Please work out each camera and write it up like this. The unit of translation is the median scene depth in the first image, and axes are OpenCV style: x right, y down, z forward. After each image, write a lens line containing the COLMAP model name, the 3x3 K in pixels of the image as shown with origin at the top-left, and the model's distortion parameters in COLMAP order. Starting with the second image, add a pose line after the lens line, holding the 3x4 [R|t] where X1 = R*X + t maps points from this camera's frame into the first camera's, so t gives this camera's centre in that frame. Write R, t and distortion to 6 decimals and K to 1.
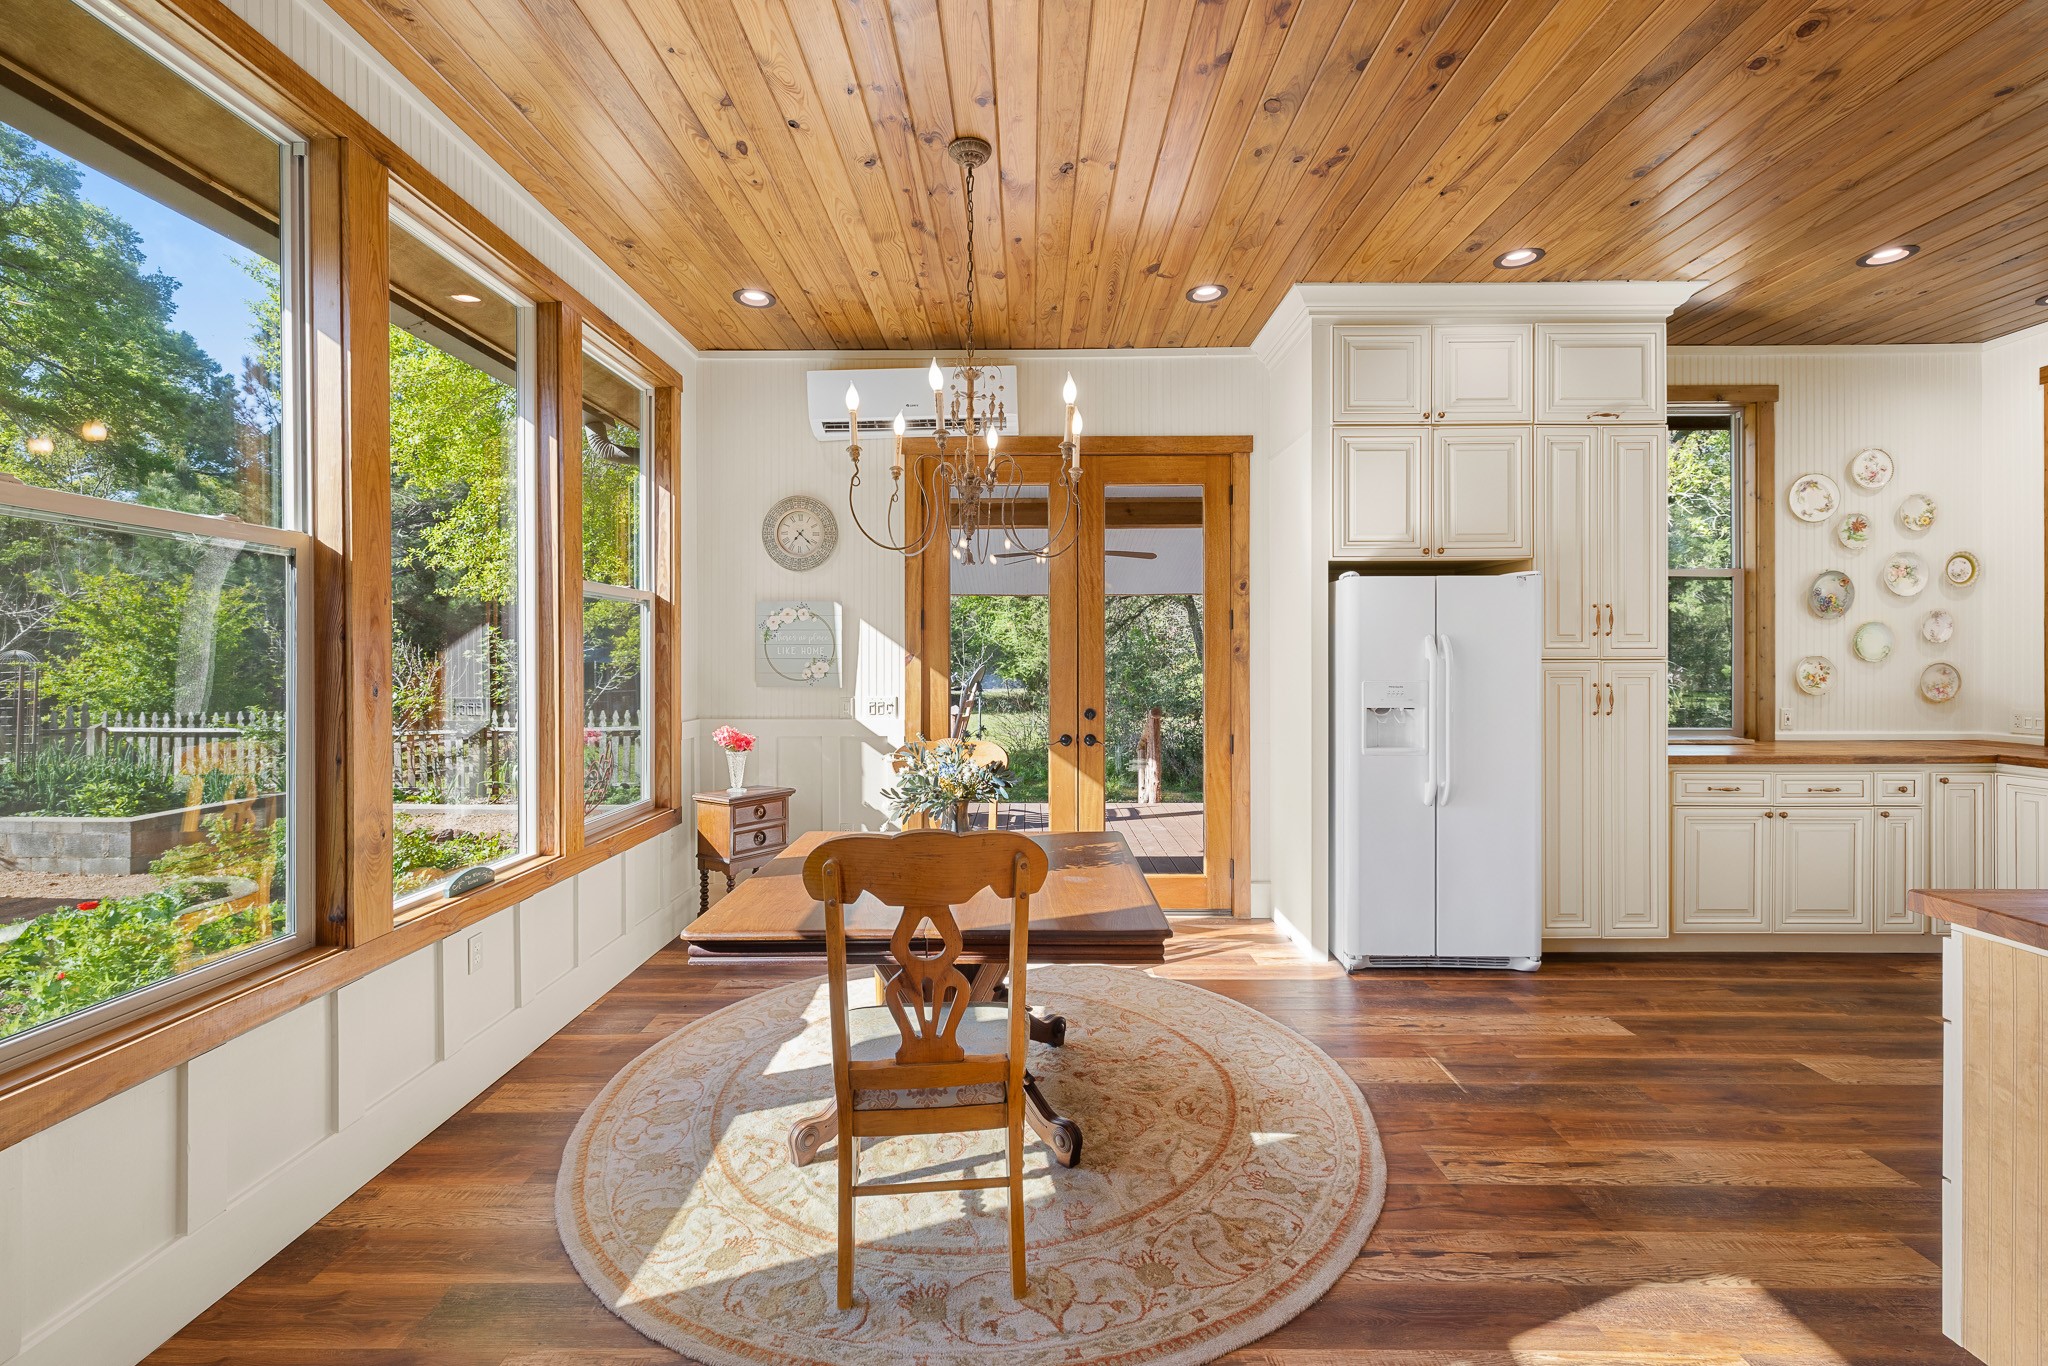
lens RADIAL K [[868.6, 0, 1025.0], [0, 868.6, 666.6], [0, 0, 1]] dist [0.004173, 0.000195]
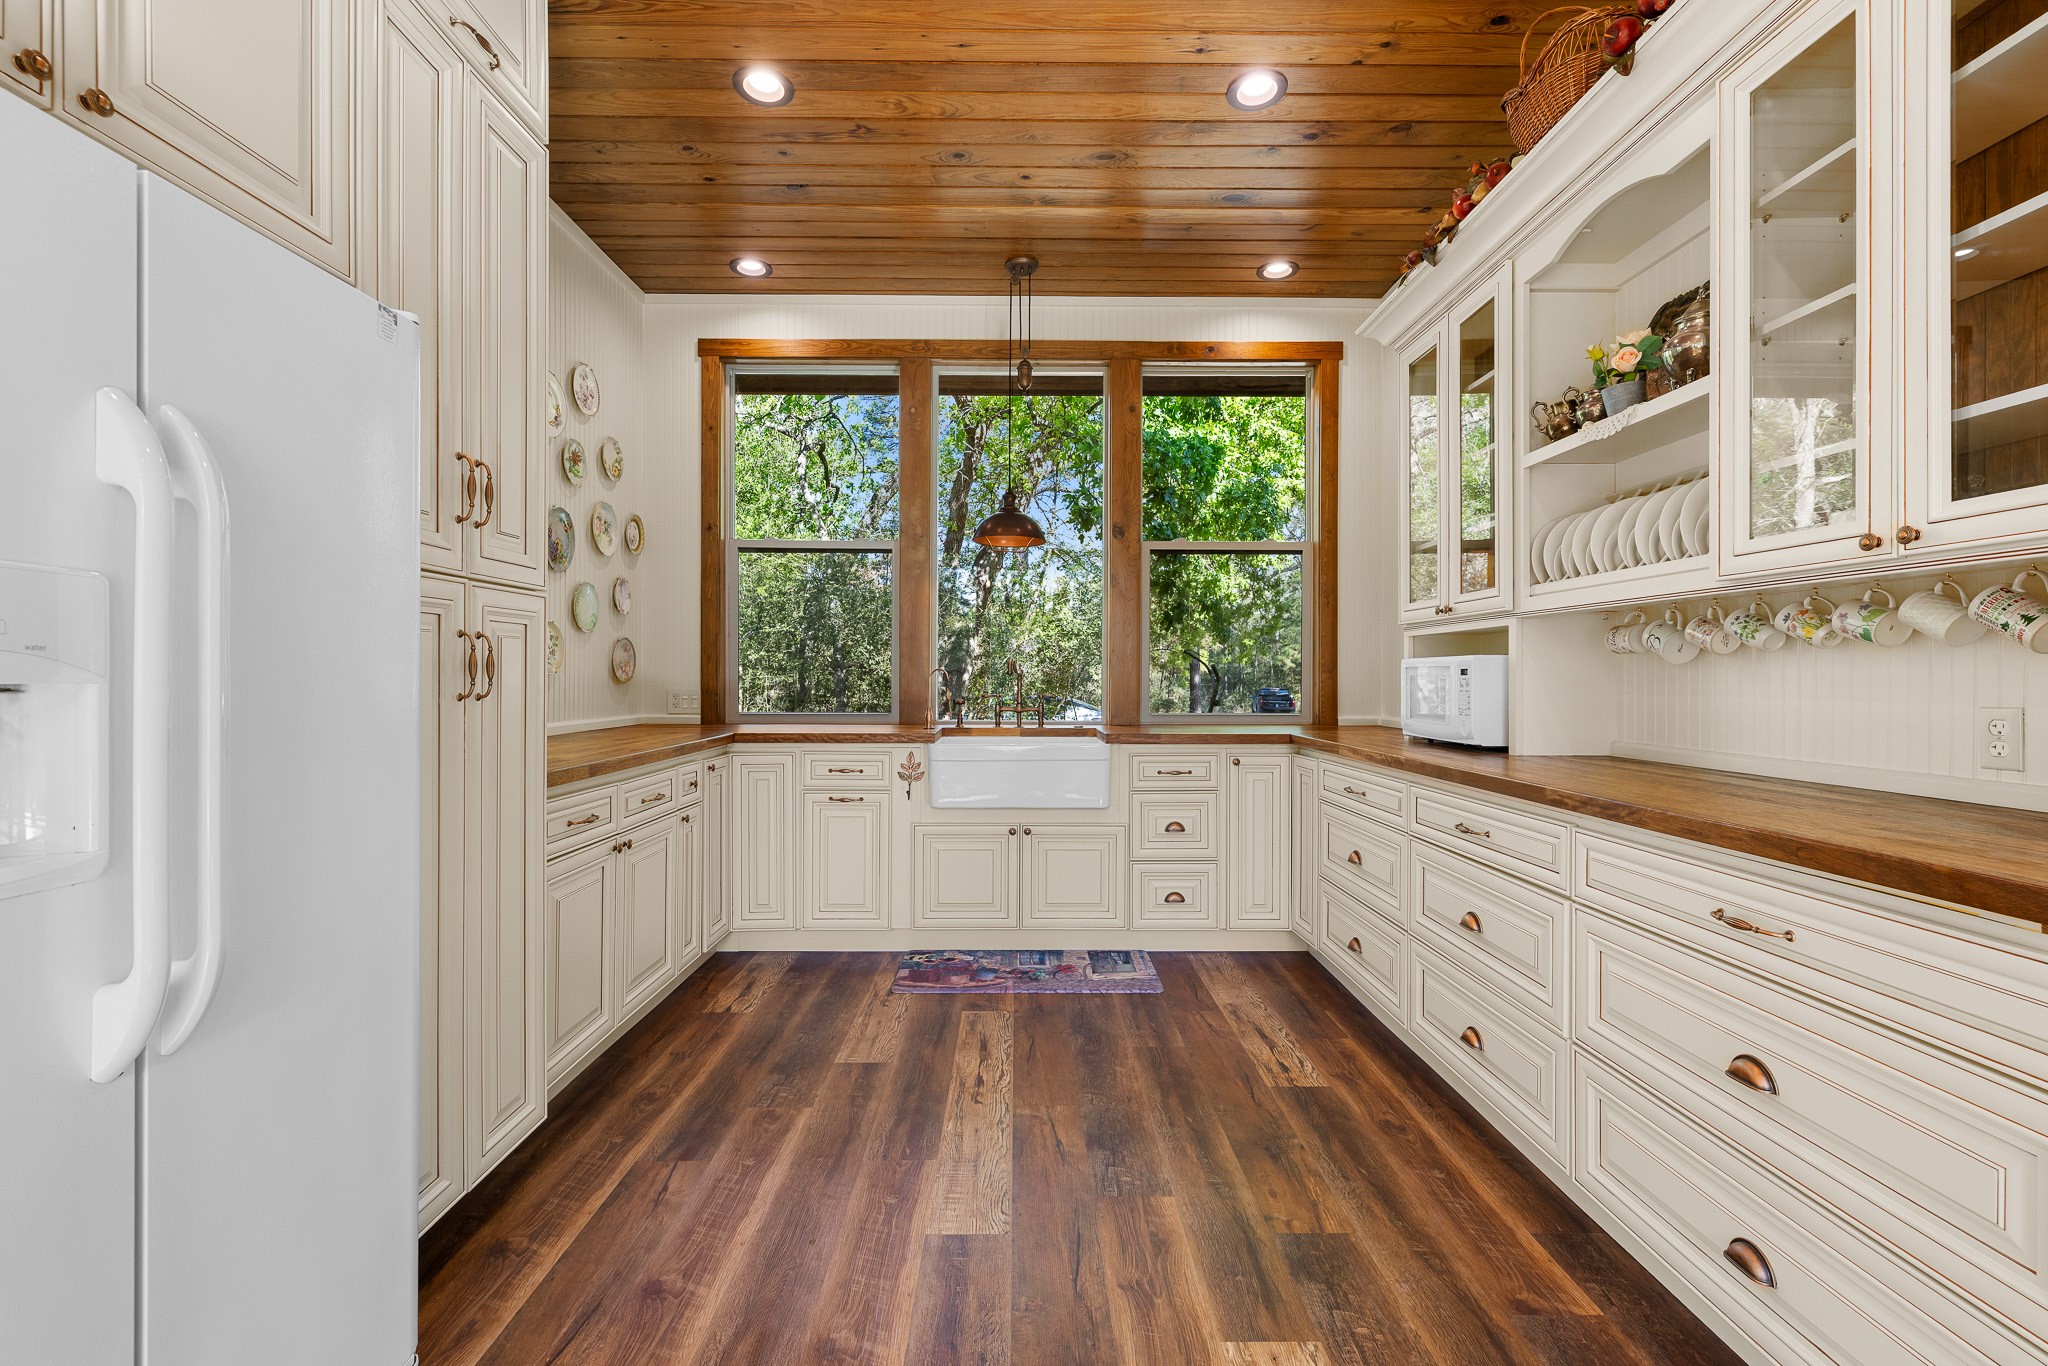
lens RADIAL K [[868.6, 0, 1024.3], [0, 868.6, 674.3], [0, 0, 1]] dist [0.004173, 0.000195]
pose [[-0.006527, 0.004598, 0.999968, 0.205668], [0.008101, 0.999957, -0.004546, 0.046763], [-0.999946, 0.008071, -0.006564, 0.715560]]
